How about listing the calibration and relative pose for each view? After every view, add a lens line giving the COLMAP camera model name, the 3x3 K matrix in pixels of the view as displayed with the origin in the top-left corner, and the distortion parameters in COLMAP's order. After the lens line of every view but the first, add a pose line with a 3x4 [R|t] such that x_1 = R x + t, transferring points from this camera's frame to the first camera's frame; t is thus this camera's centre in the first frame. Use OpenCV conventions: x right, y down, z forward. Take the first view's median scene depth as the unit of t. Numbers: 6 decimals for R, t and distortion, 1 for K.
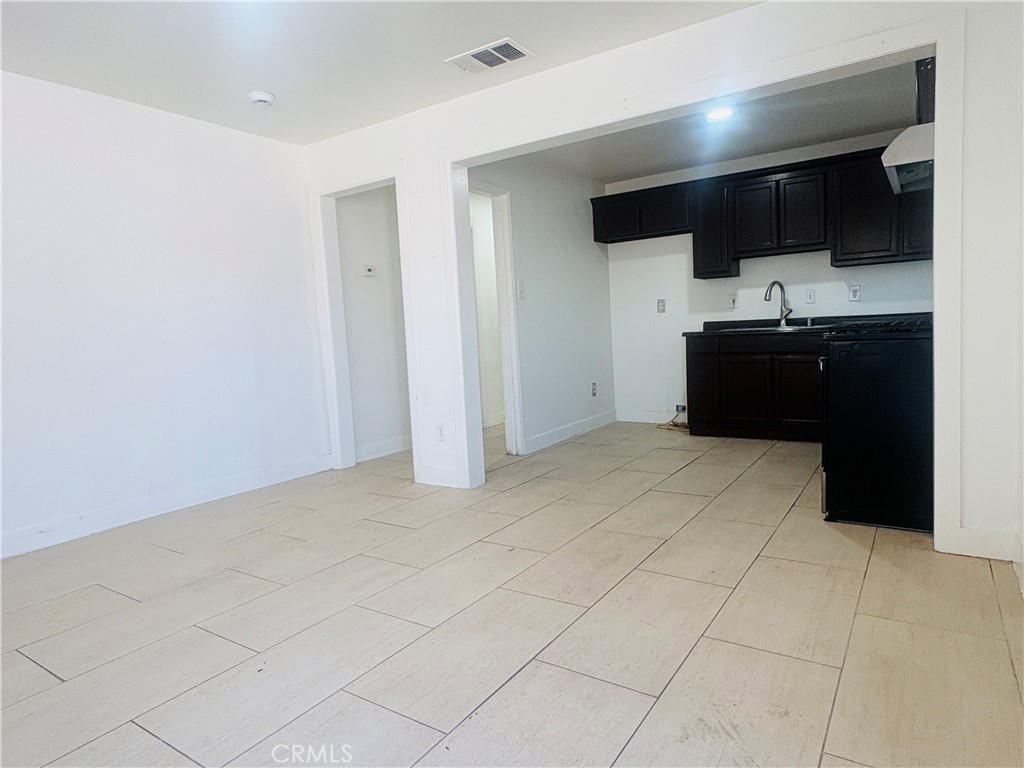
lens RADIAL K [[619.6, 0, 506.5], [0, 619.6, 385.8], [0, 0, 1]] dist [-0.000788, 0.002075]
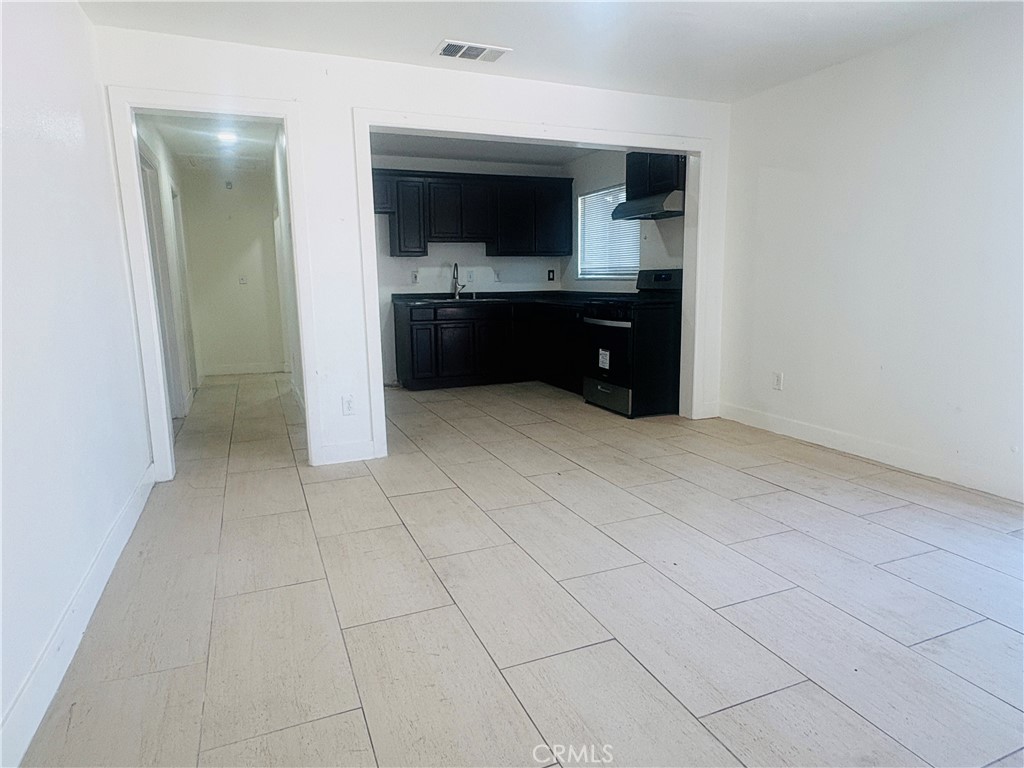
lens RADIAL K [[619.6, 0, 506.5], [0, 619.6, 385.8], [0, 0, 1]] dist [-0.000788, 0.002075]
pose [[0.549598, -0.101681, 0.829218, -0.614542], [0.063439, 0.994779, 0.079936, -0.013681], [-0.833017, 0.008673, 0.553179, 0.217197]]
